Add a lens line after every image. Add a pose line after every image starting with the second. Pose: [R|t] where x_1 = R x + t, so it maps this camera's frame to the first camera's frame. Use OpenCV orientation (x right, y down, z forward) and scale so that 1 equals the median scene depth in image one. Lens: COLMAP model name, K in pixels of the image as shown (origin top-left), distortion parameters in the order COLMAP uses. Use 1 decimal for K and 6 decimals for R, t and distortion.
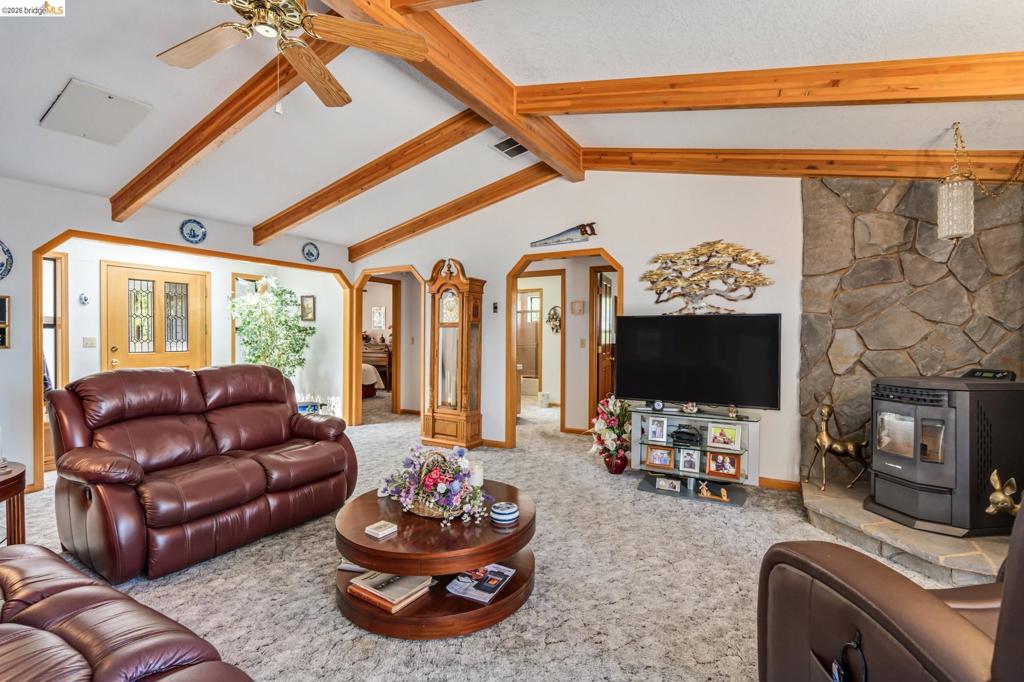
lens RADIAL K [[475.4, 0, 512.0], [0, 475.4, 341.0], [0, 0, 1]] dist [-0.000040, 0.000013]
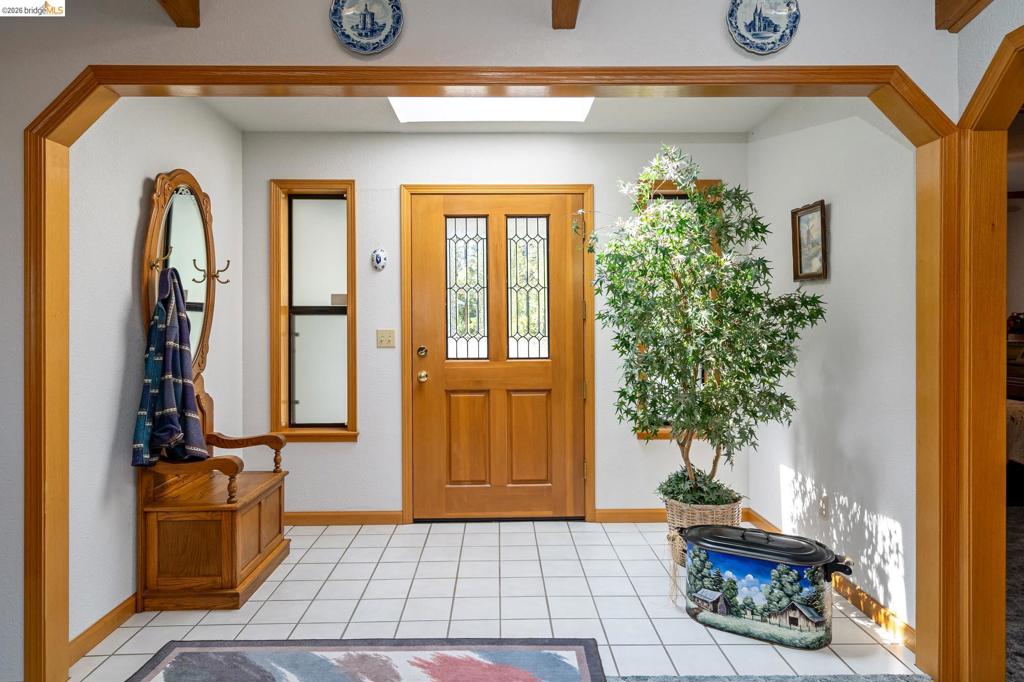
lens RADIAL K [[587.1, 0, 512.0], [0, 587.1, 341.0], [0, 0, 1]] dist [-0.002024, -0.000388]
pose [[0.516230, 0.017224, -0.856276, -0.203726], [-0.003882, 0.999835, 0.017772, -0.006059], [0.856441, -0.005850, 0.516212, 0.692177]]
